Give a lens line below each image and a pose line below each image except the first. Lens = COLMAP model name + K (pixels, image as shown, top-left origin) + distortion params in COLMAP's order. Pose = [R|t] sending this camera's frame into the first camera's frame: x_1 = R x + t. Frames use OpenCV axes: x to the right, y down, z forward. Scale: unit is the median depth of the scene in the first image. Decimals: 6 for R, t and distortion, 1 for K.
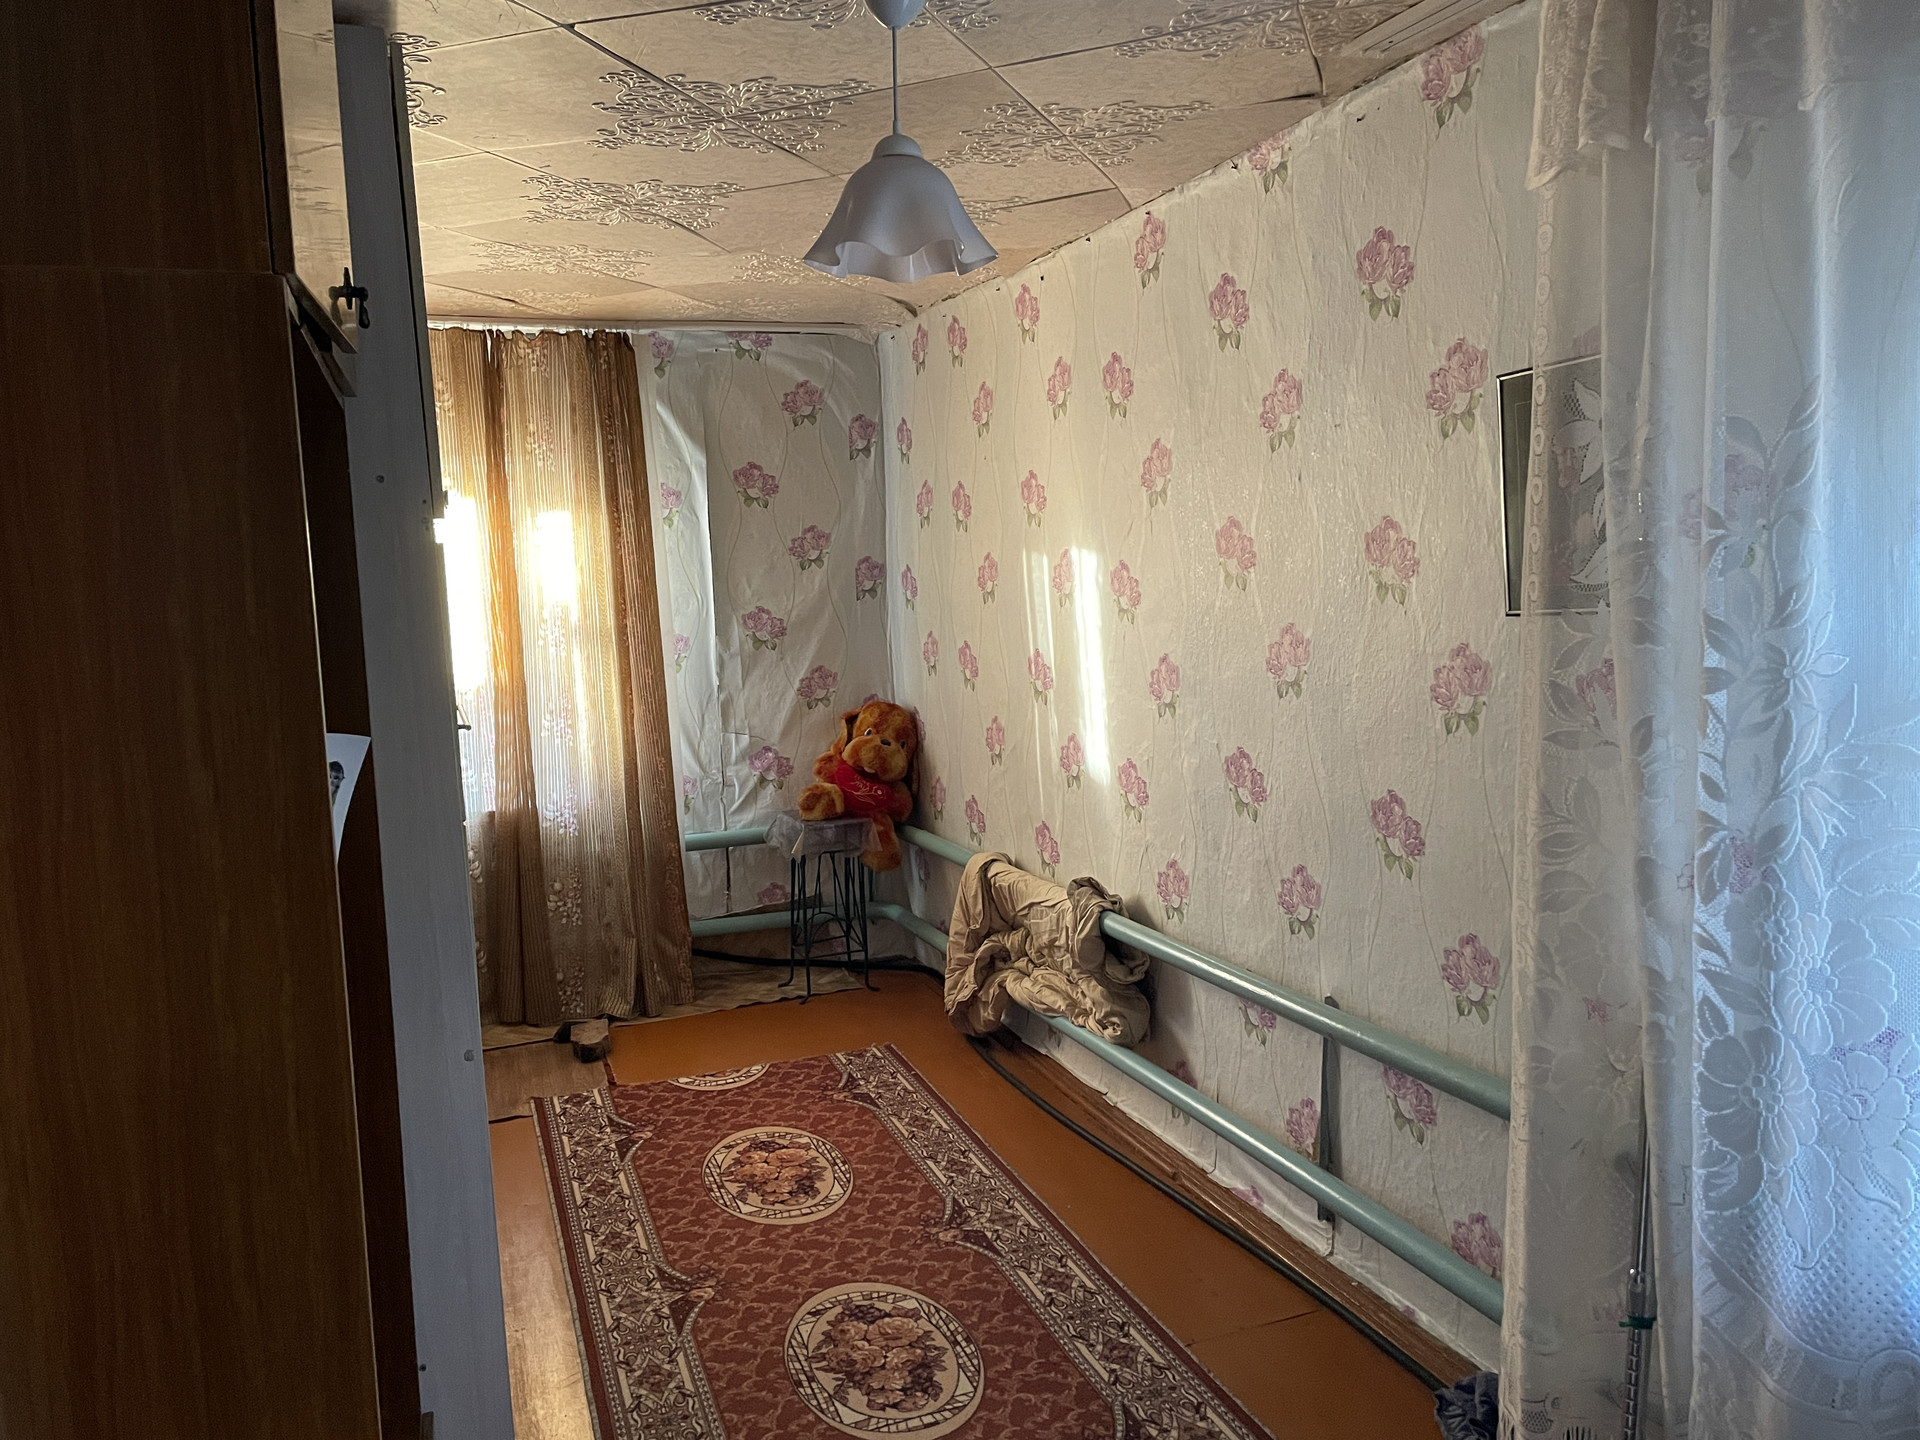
lens RADIAL K [[1477.0, 0, 964.1], [0, 1477.0, 711.5], [0, 0, 1]] dist [0.100959, -0.129699]
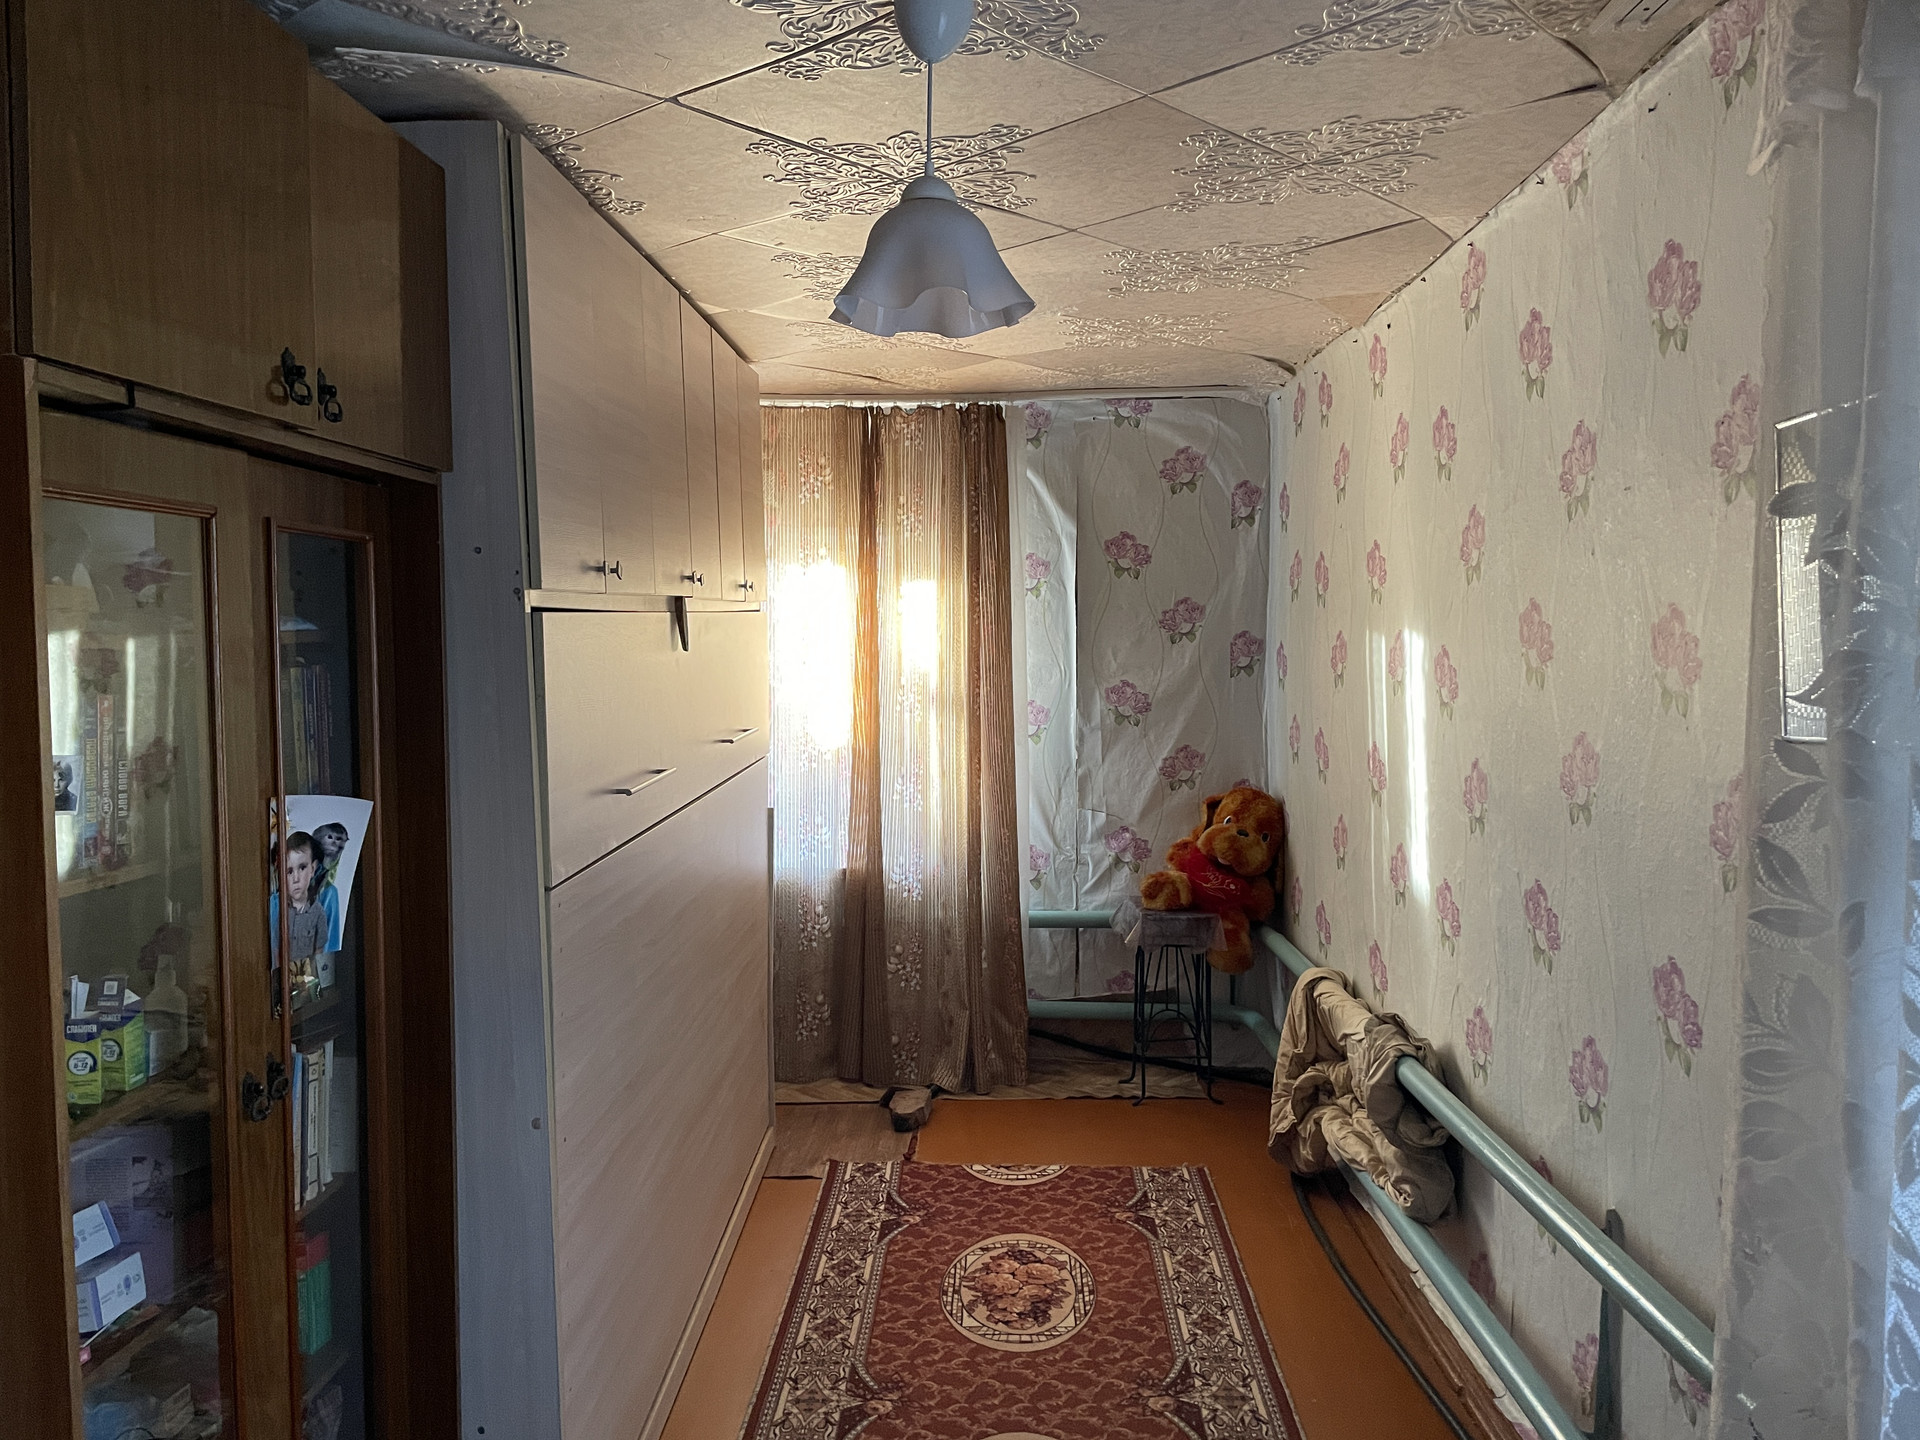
lens RADIAL K [[1477.0, 0, 950.8], [0, 1477.0, 708.0], [0, 0, 1]] dist [0.100959, -0.129699]
pose [[0.922515, 0.047927, -0.382975, 0.166877], [-0.065633, 0.997288, -0.033293, -0.017958], [0.380341, 0.055849, 0.923158, 0.094406]]
